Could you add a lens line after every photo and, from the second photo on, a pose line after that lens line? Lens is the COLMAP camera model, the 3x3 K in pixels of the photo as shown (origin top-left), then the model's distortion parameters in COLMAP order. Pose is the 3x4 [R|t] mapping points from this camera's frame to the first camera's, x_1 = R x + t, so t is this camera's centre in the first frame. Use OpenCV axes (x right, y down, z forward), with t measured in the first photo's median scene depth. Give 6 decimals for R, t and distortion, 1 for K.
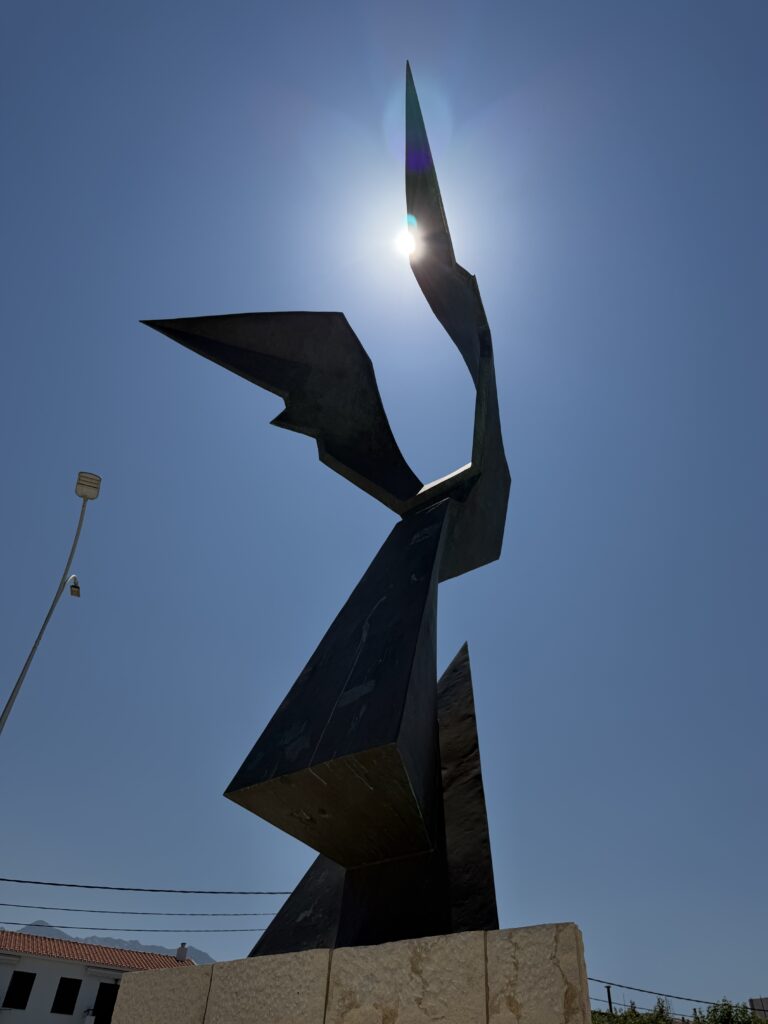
lens RADIAL K [[721.4, 0, 386.1], [0, 721.4, 510.3], [0, 0, 1]] dist [0.034817, -0.031135]
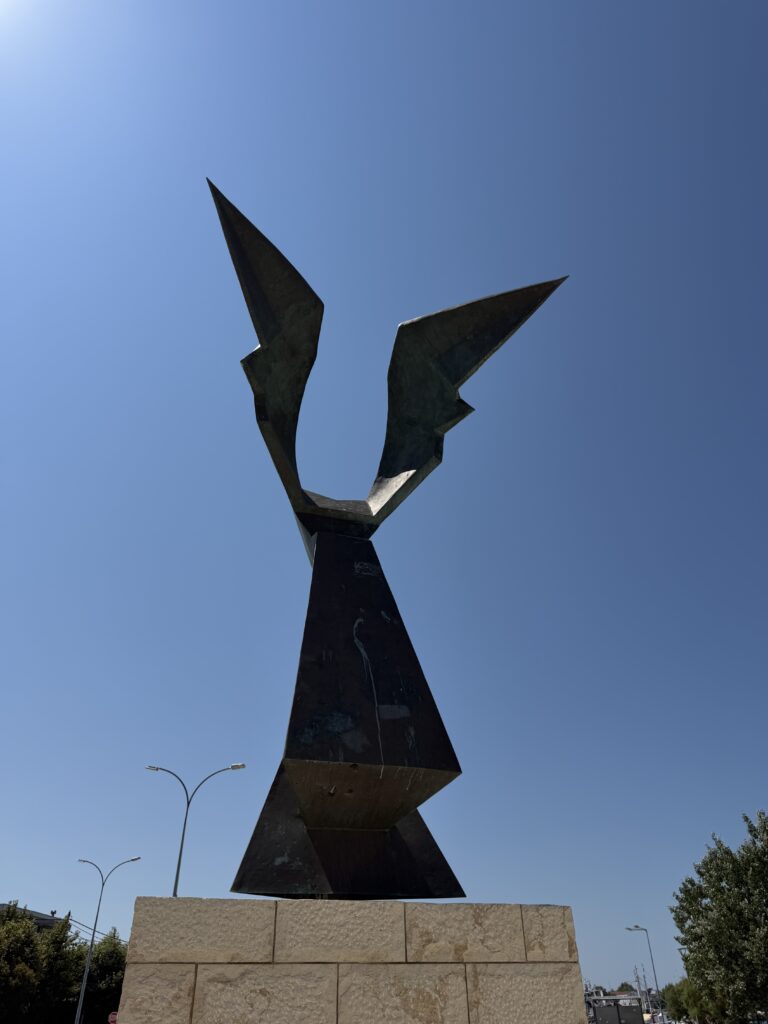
lens RADIAL K [[721.4, 0, 388.6], [0, 721.4, 512.1], [0, 0, 1]] dist [0.034817, -0.031135]
pose [[0.508239, 0.435952, 0.742724, -1.639116], [-0.527212, 0.839427, -0.131946, 0.174917], [-0.680985, -0.324513, 0.656468, 0.355222]]
